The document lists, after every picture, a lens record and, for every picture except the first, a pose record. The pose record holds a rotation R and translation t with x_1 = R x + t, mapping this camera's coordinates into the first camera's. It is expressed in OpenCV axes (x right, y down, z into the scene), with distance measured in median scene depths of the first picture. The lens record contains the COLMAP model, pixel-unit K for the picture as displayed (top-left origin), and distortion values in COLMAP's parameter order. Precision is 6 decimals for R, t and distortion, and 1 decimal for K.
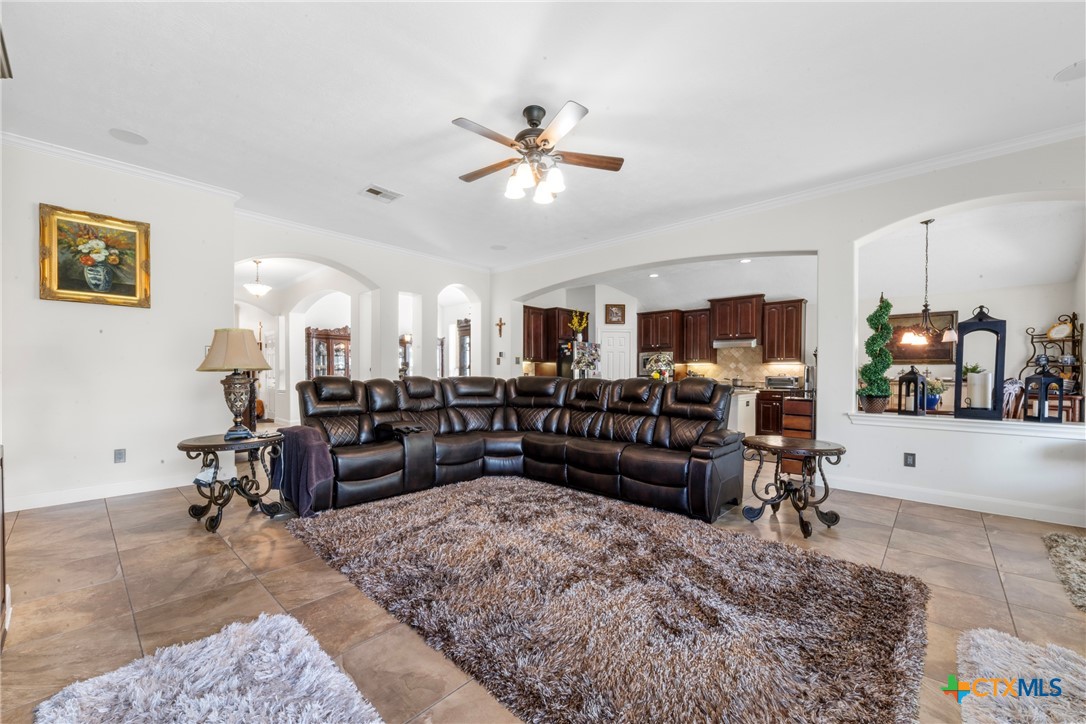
lens RADIAL K [[431.2, 0, 534.2], [0, 431.2, 375.6], [0, 0, 1]] dist [0.000699, -0.000029]
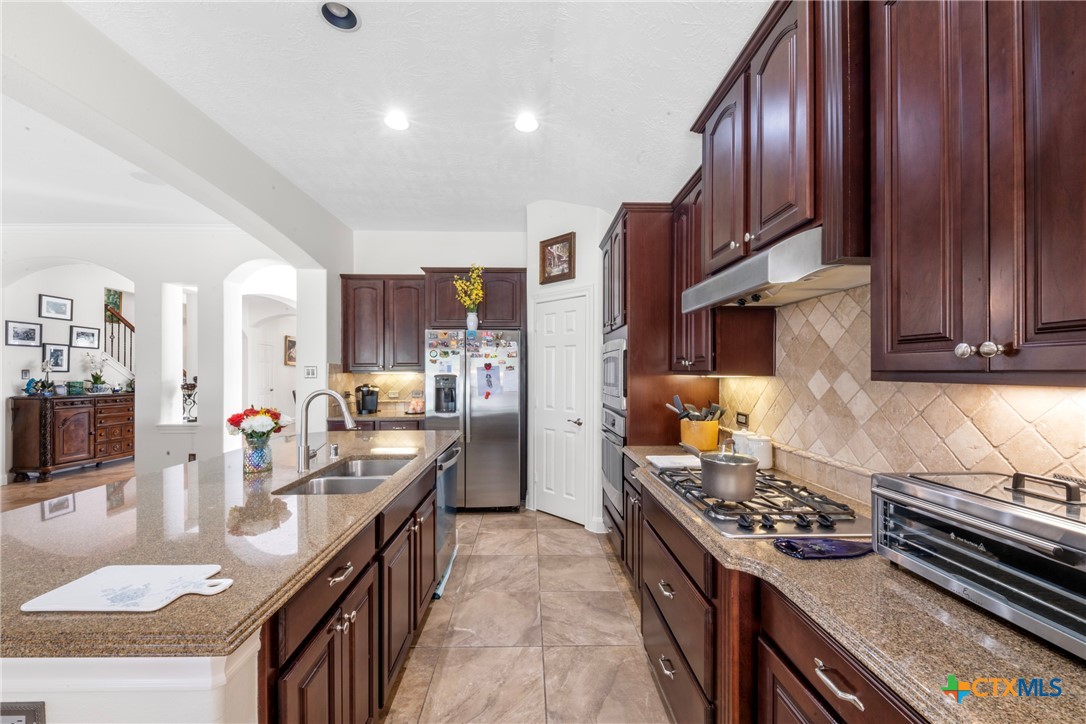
lens RADIAL K [[408.8, 0, 533.2], [0, 408.8, 372.5], [0, 0, 1]] dist [0.000092, -0.000095]
pose [[0.687676, -0.002809, -0.726013, 0.502476], [-0.001295, 0.999986, -0.005096, -0.027855], [0.726017, 0.004444, 0.687662, 0.745729]]
